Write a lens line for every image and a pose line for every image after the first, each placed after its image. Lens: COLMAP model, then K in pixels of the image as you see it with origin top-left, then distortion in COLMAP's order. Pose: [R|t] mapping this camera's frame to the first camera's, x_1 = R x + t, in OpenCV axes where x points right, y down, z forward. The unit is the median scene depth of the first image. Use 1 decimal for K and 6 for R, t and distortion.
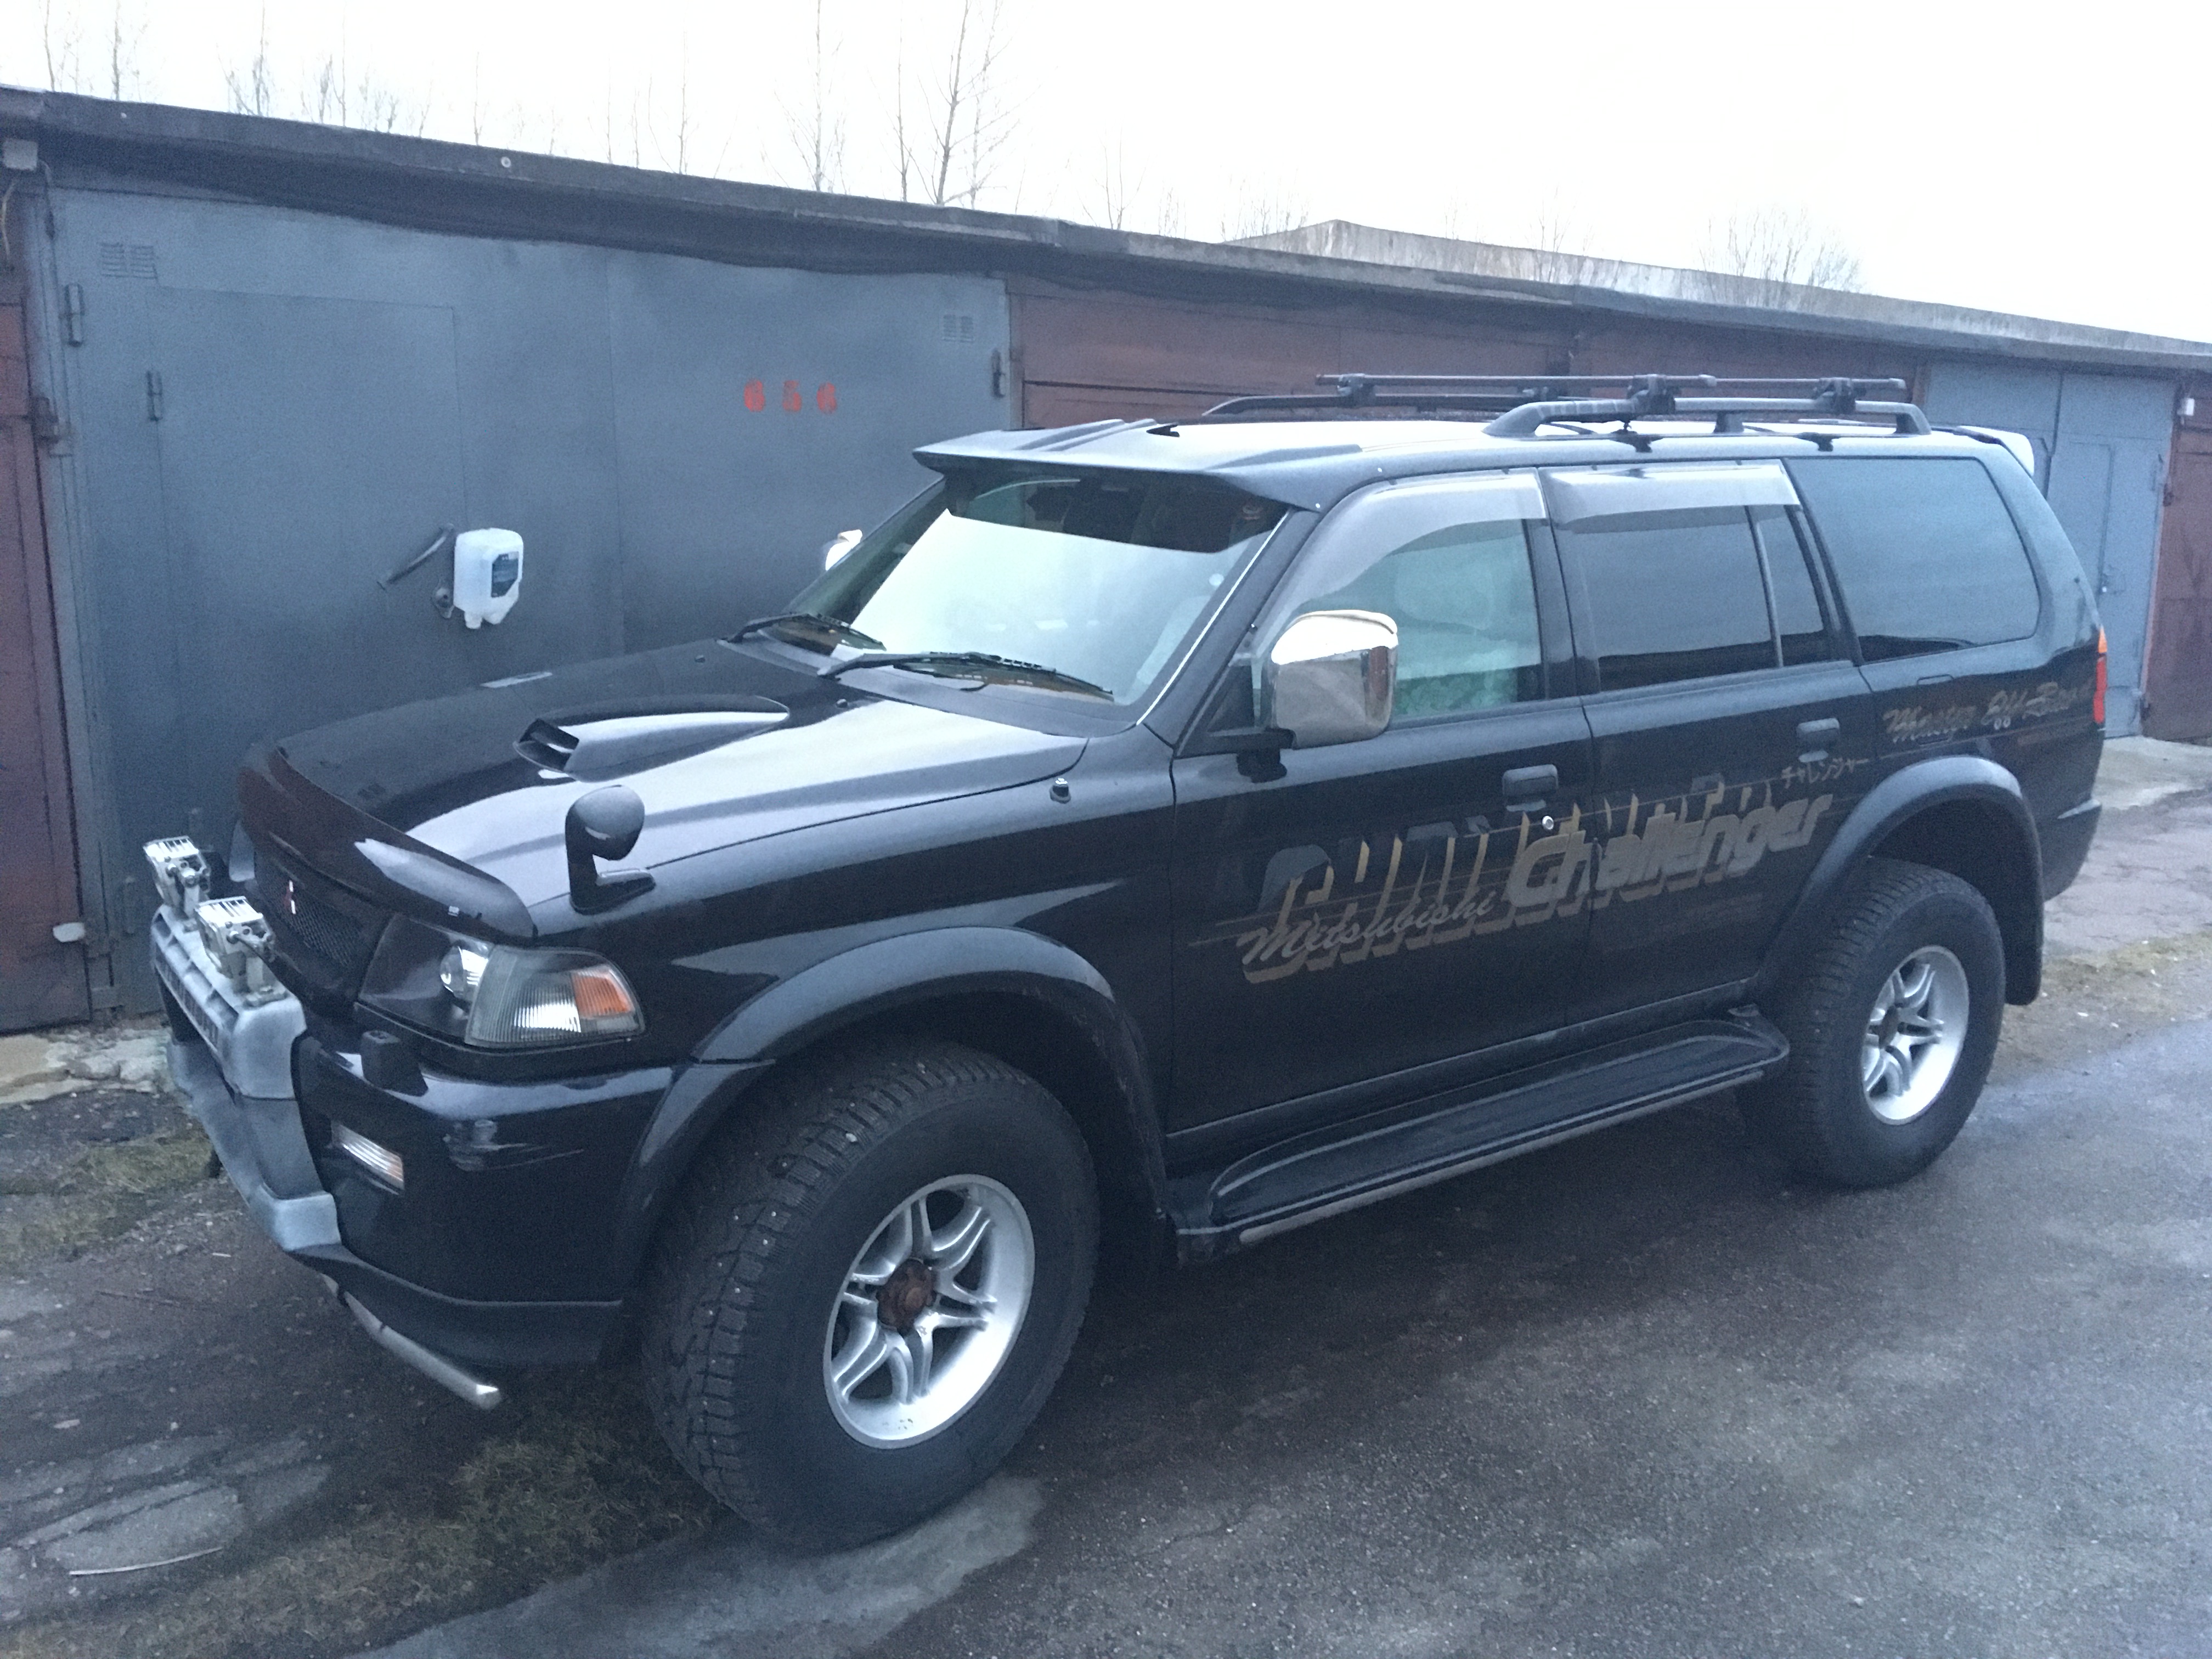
lens RADIAL K [[1871.1, 0, 1108.0], [0, 1871.1, 831.4], [0, 0, 1]] dist [0.050075, -0.005054]
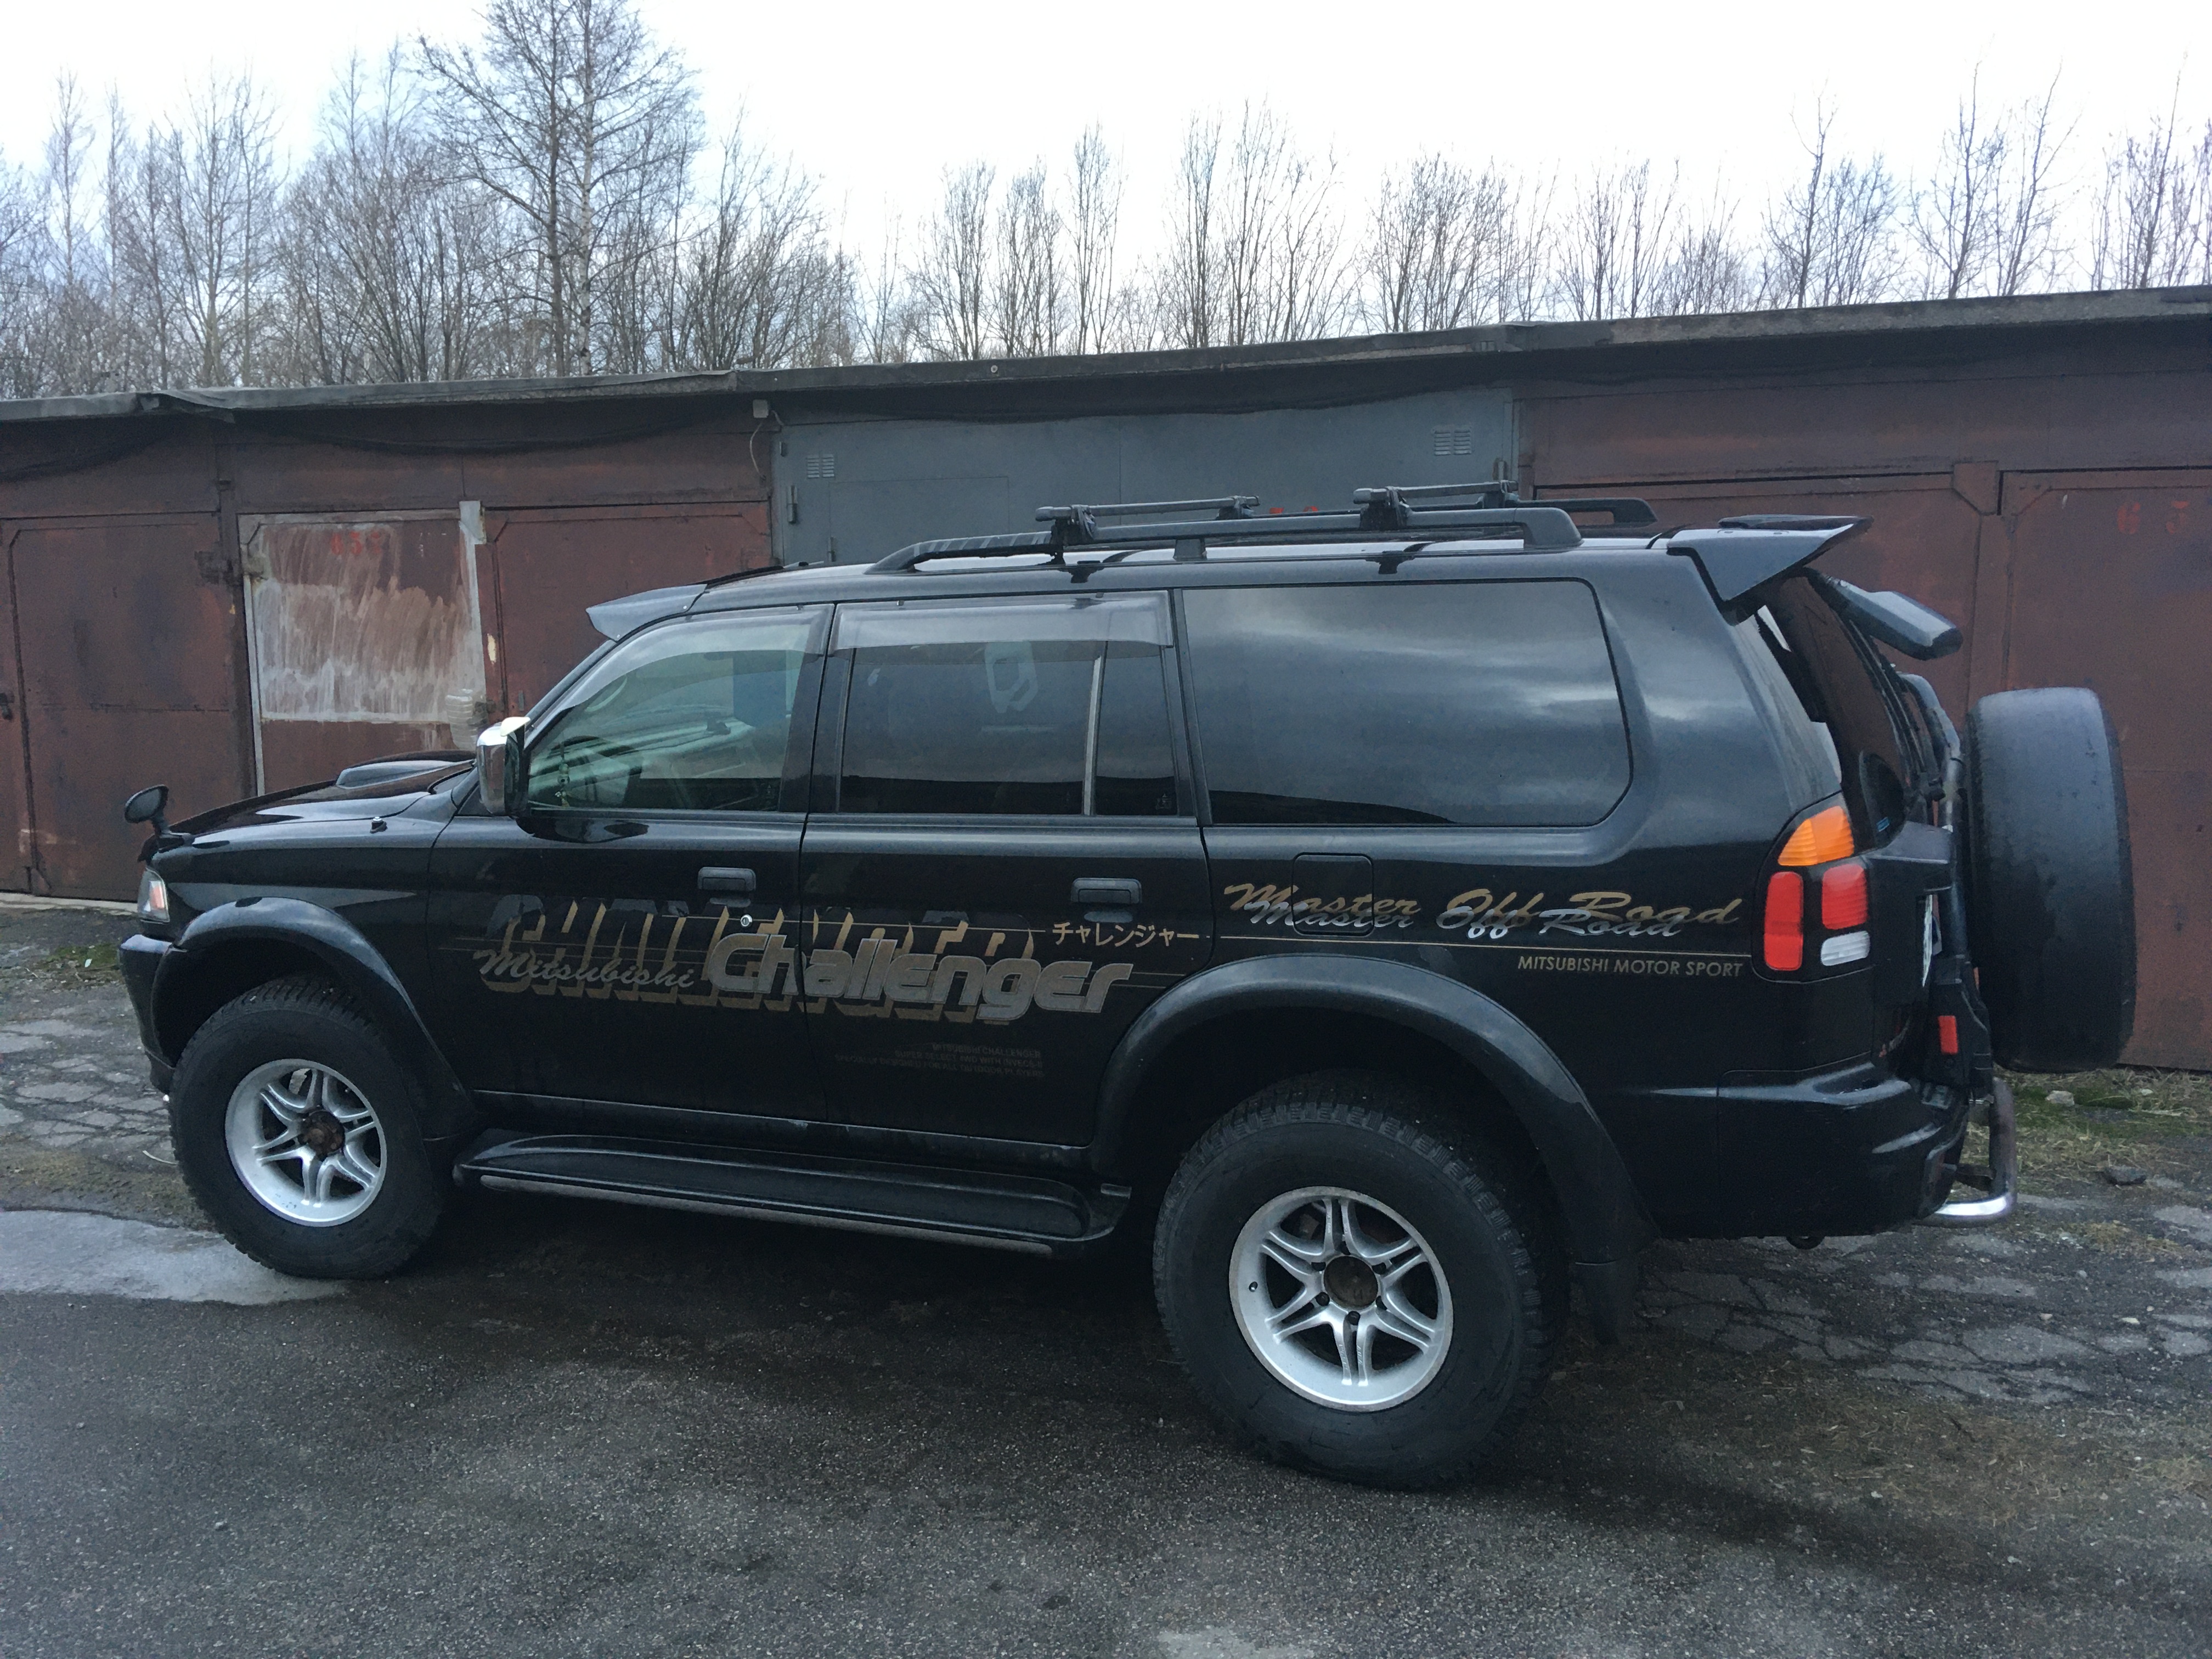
lens RADIAL K [[1871.1, 0, 1107.5], [0, 1871.1, 830.8], [0, 0, 1]] dist [0.050075, -0.005054]
pose [[0.497671, 0.104424, -0.861057, 1.281284], [-0.141056, 0.989255, 0.038444, -0.129101], [0.855819, 0.102325, 0.507053, 0.606568]]
